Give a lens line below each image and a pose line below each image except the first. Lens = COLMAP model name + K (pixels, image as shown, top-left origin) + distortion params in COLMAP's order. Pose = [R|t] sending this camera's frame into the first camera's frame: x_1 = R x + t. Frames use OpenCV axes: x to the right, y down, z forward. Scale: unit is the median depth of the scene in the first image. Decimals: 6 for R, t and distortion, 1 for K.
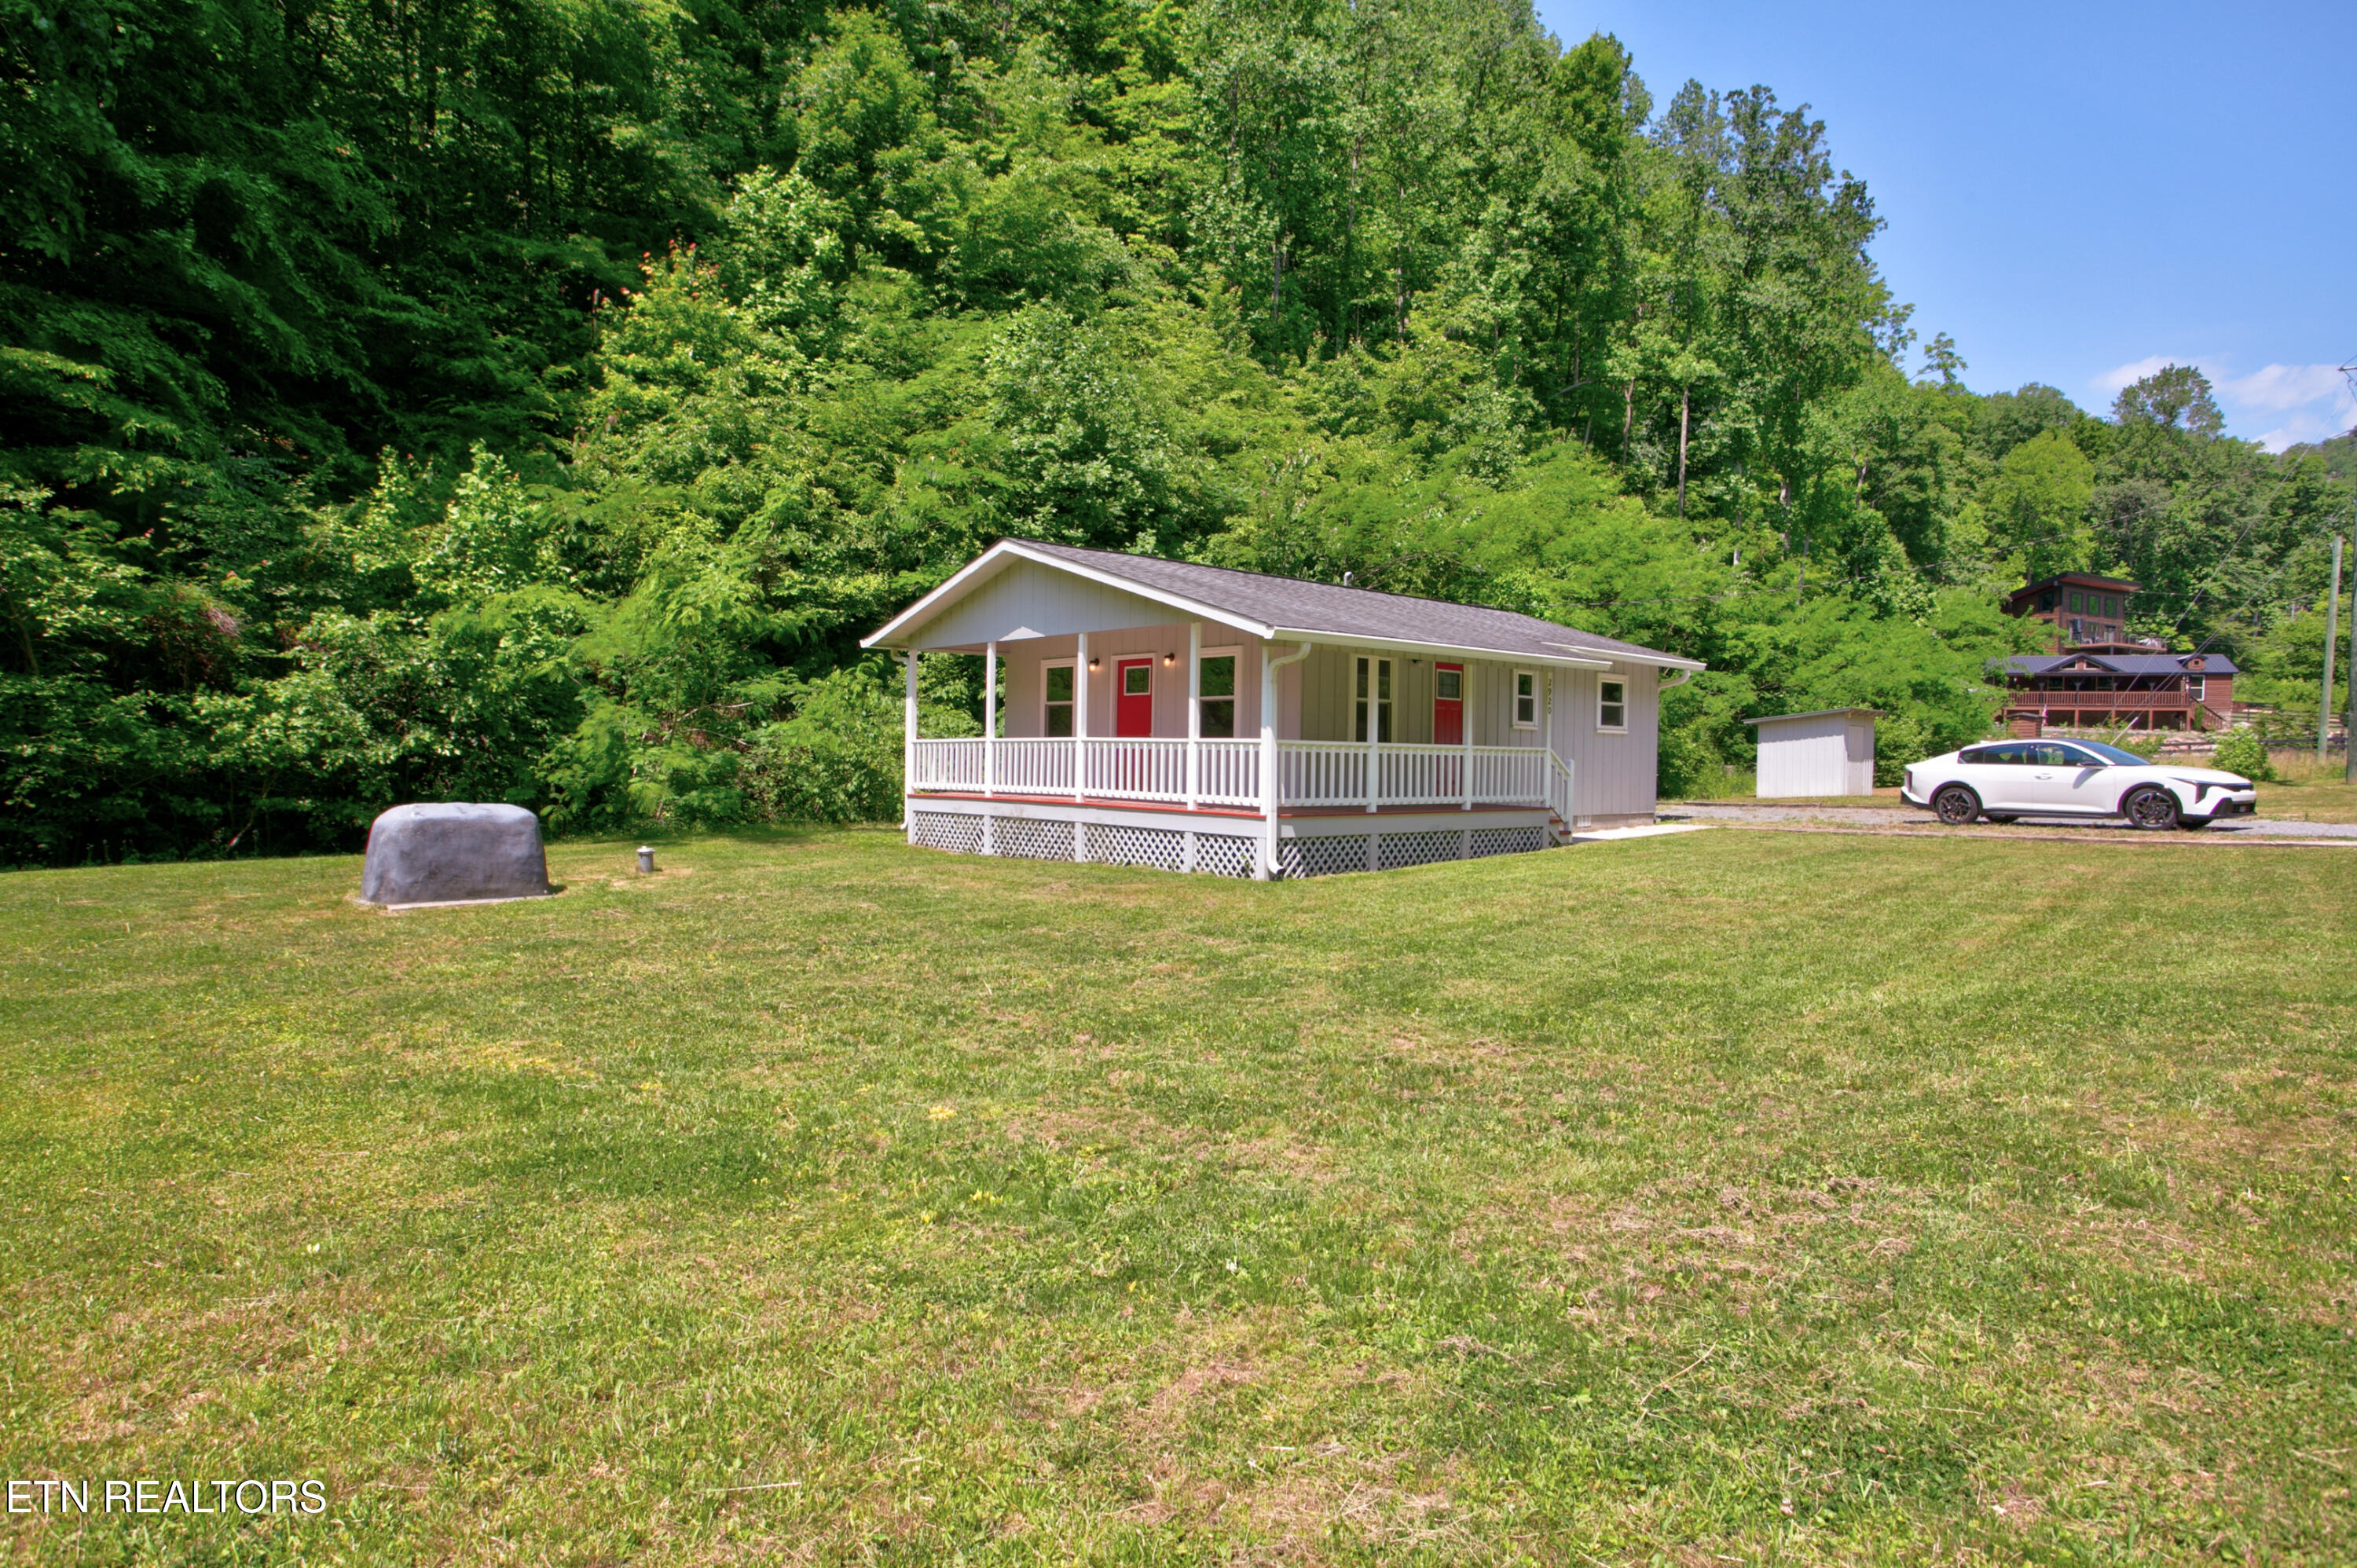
lens RADIAL K [[1367.5, 0, 1178.5], [0, 1367.5, 784.0], [0, 0, 1]] dist [-0.003349, 0.001013]
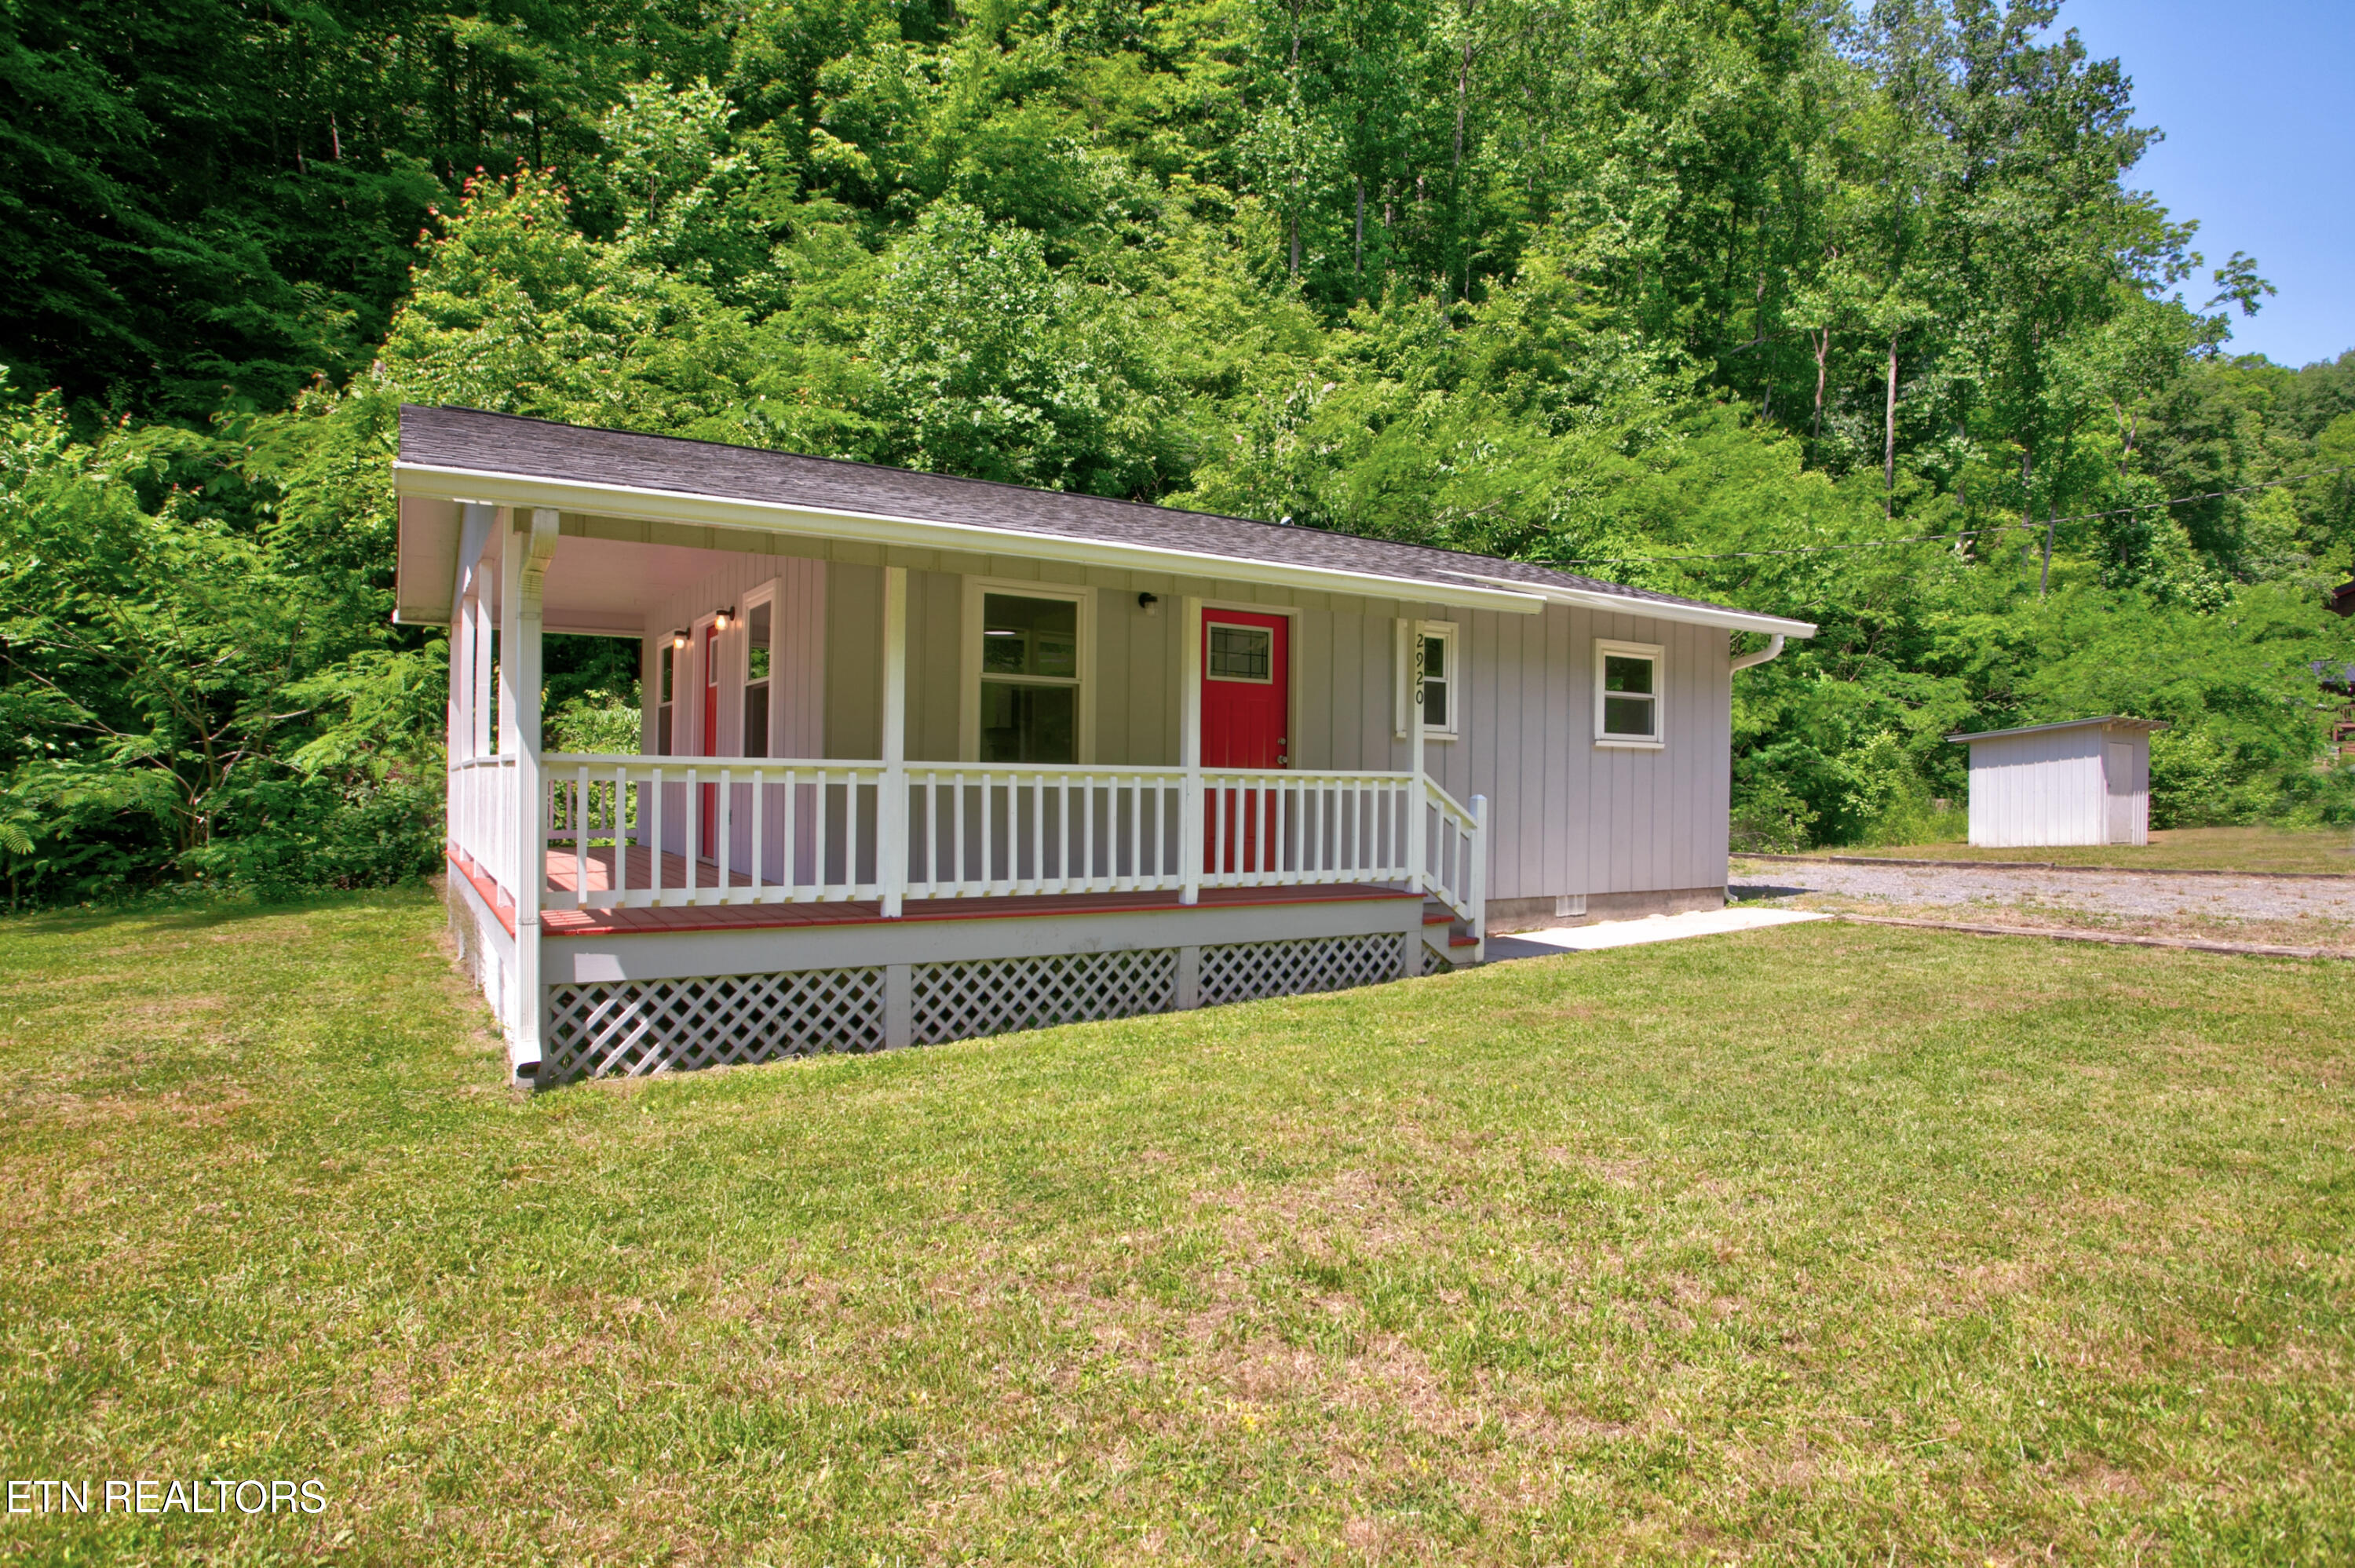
lens RADIAL K [[1369.4, 0, 1177.5], [0, 1369.4, 784.0], [0, 0, 1]] dist [-0.030694, 0.040913]
pose [[0.988399, -0.006065, -0.151760, 0.077871], [0.002118, 0.999656, -0.026154, -0.002790], [0.151866, 0.025529, 0.988071, 0.148045]]
